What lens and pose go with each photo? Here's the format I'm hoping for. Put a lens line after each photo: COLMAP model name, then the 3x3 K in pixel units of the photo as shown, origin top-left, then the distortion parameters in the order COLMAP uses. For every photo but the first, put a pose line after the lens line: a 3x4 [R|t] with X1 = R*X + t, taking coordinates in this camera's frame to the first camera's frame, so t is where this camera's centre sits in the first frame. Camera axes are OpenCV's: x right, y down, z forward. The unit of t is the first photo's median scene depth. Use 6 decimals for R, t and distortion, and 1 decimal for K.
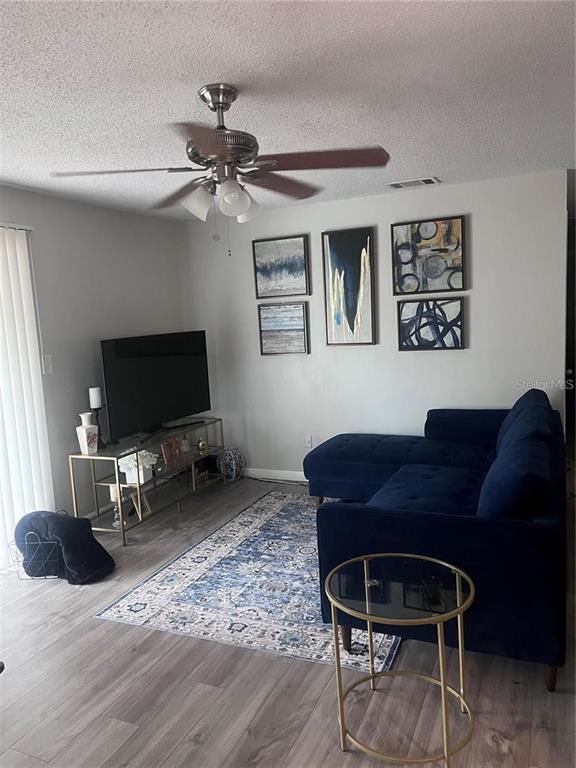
lens RADIAL K [[574.9, 0, 288.0], [0, 574.9, 384.0], [0, 0, 1]] dist [0.002744, 0.001085]
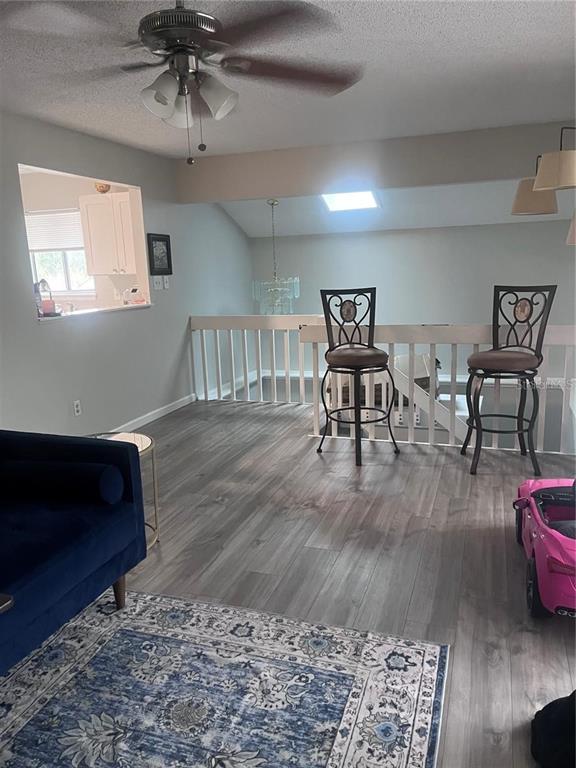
lens RADIAL K [[574.9, 0, 288.0], [0, 574.9, 384.0], [0, 0, 1]] dist [0.002744, 0.001085]
pose [[-0.993383, 0.099278, -0.057749, -0.133773], [0.075420, 0.943073, 0.323920, -0.150093], [0.086620, 0.317421, -0.944320, 1.591081]]
